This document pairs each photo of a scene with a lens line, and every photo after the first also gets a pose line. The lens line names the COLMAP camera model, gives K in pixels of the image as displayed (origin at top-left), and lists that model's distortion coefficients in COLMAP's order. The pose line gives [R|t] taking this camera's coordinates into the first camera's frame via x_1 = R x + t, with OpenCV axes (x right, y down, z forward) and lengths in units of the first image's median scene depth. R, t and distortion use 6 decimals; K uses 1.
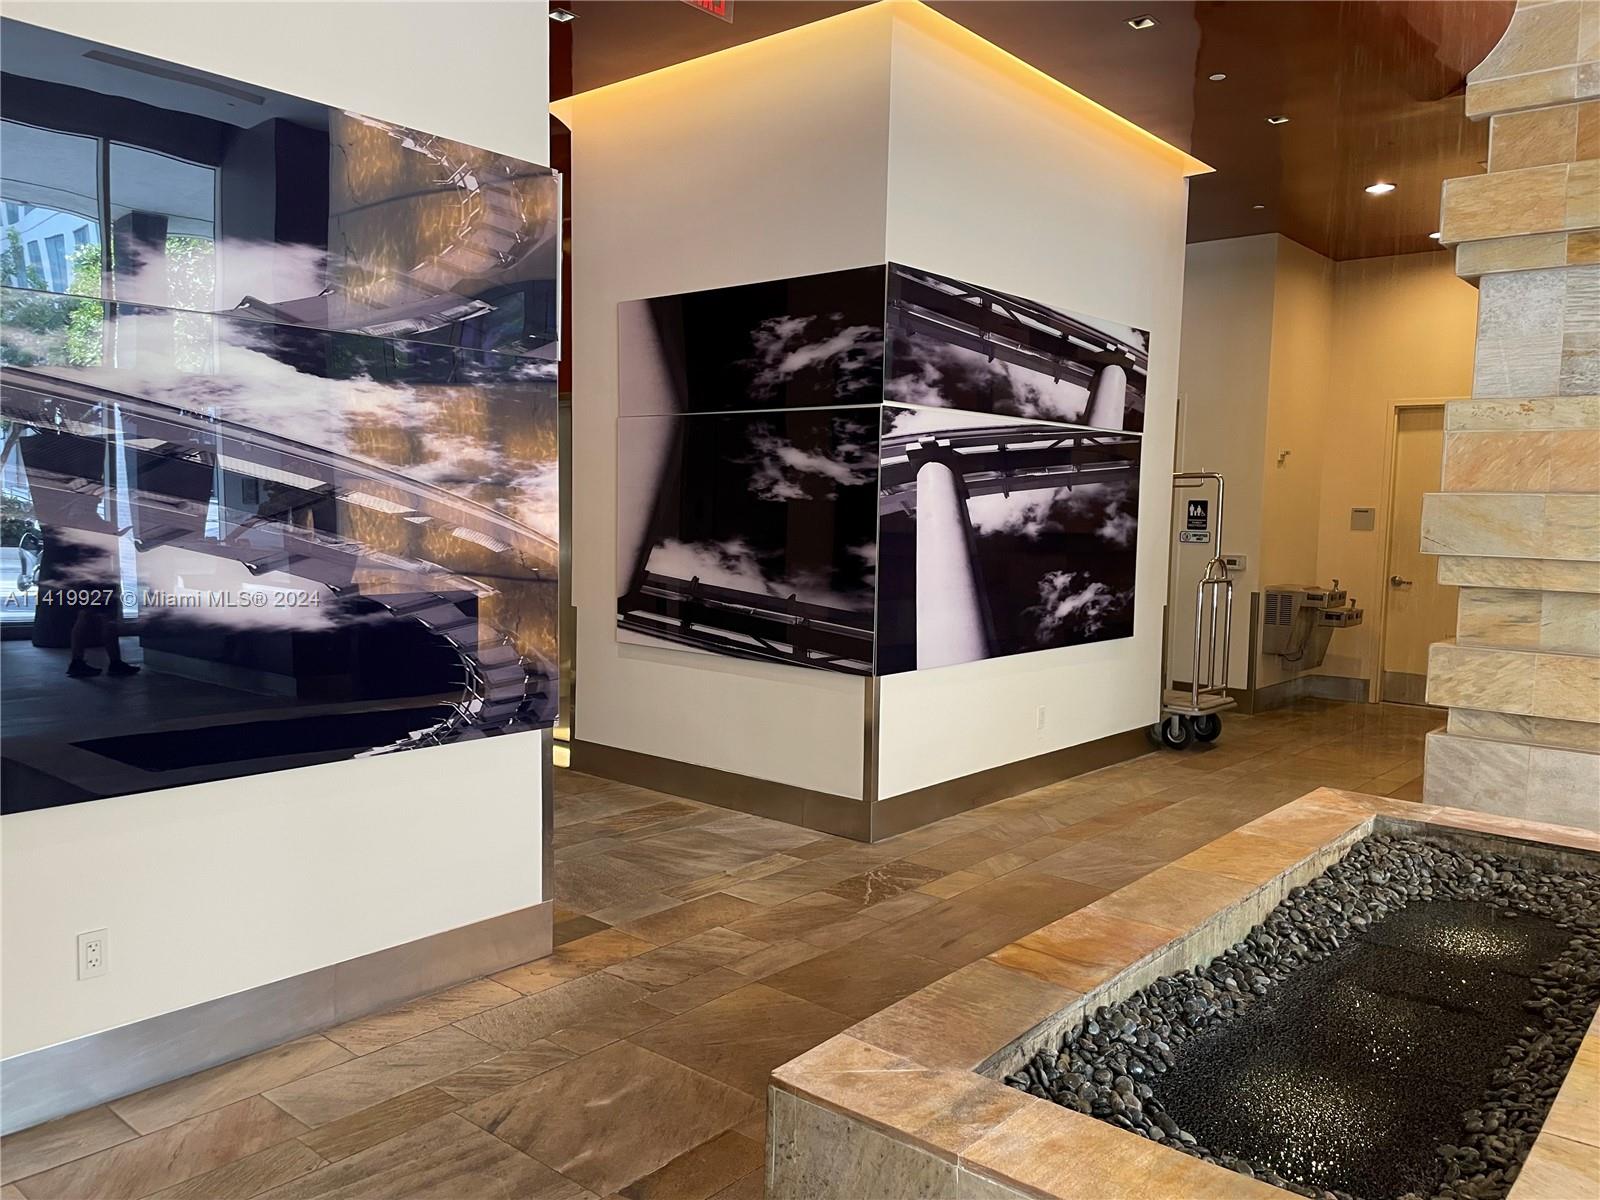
lens RADIAL K [[1210.7, 0, 785.9], [0, 1210.7, 601.2], [0, 0, 1]] dist [0.082430, -0.099964]
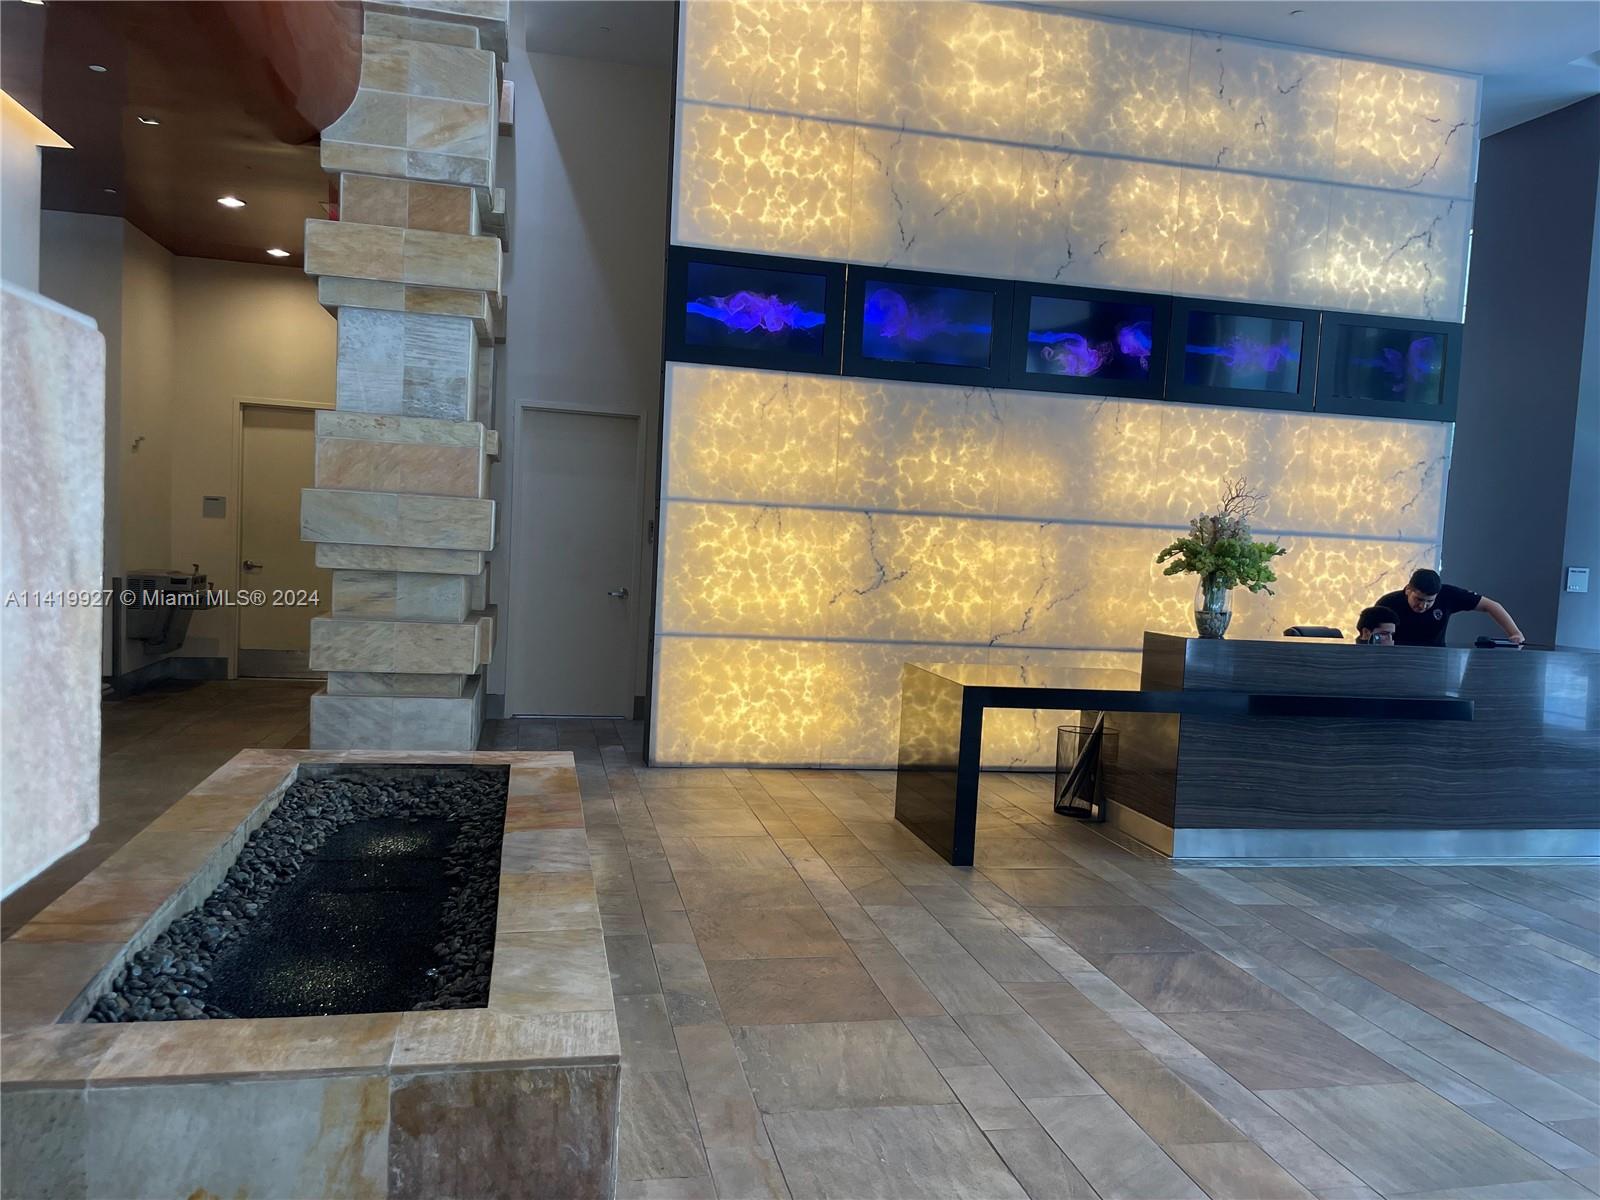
lens RADIAL K [[1225.8, 0, 800.0], [0, 1225.8, 600.0], [0, 0, 1]] dist [0.049634, -0.095754]
pose [[0.602842, -0.030789, 0.797266, -0.183090], [0.021700, 0.999518, 0.022191, 0.001884], [-0.797566, 0.003923, 0.603219, -0.103805]]
